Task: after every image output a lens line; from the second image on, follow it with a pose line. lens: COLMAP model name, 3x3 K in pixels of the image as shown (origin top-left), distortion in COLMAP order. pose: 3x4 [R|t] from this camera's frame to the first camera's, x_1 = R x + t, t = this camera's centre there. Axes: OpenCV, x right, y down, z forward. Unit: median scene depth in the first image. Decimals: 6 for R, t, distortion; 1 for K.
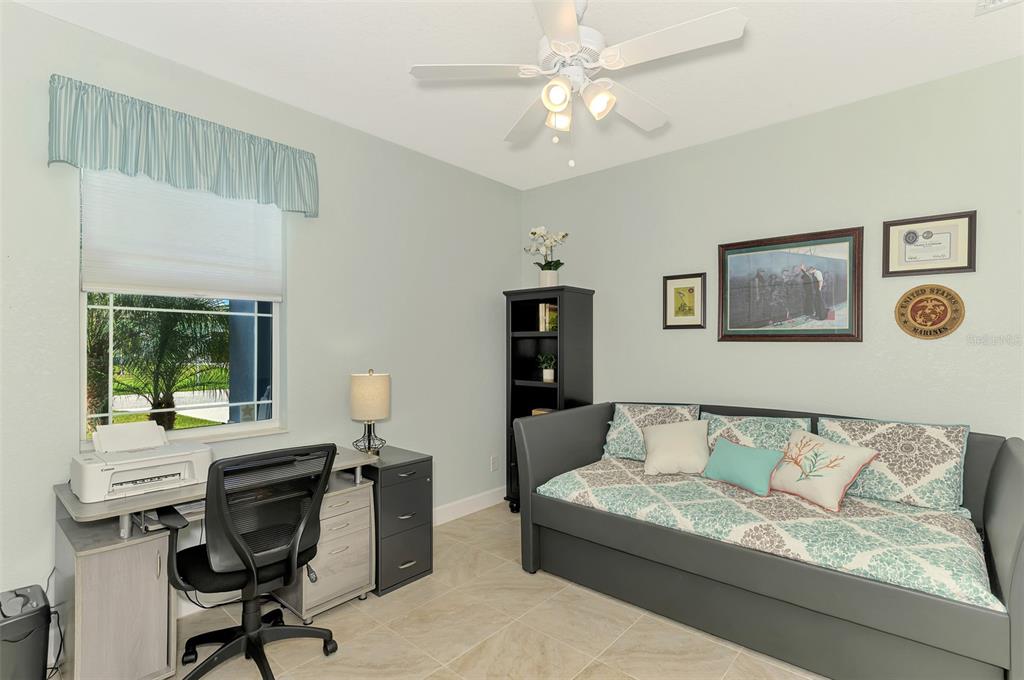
lens RADIAL K [[519.9, 0, 515.0], [0, 519.9, 344.6], [0, 0, 1]] dist [0.001111, -0.000964]
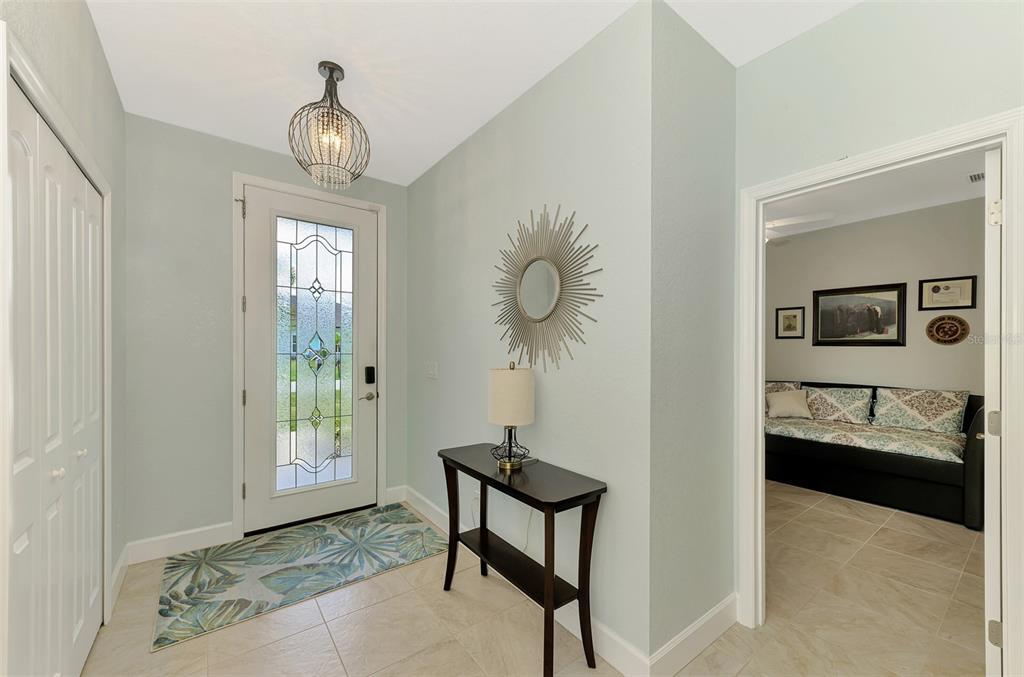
lens RADIAL K [[402.5, 0, 520.5], [0, 402.5, 349.2], [0, 0, 1]] dist [0.000405, 0.000190]
pose [[0.974193, -0.000743, -0.225716, -0.323361], [0.002325, 0.999975, 0.006742, -0.008006], [0.225706, -0.007093, 0.974170, -0.671828]]
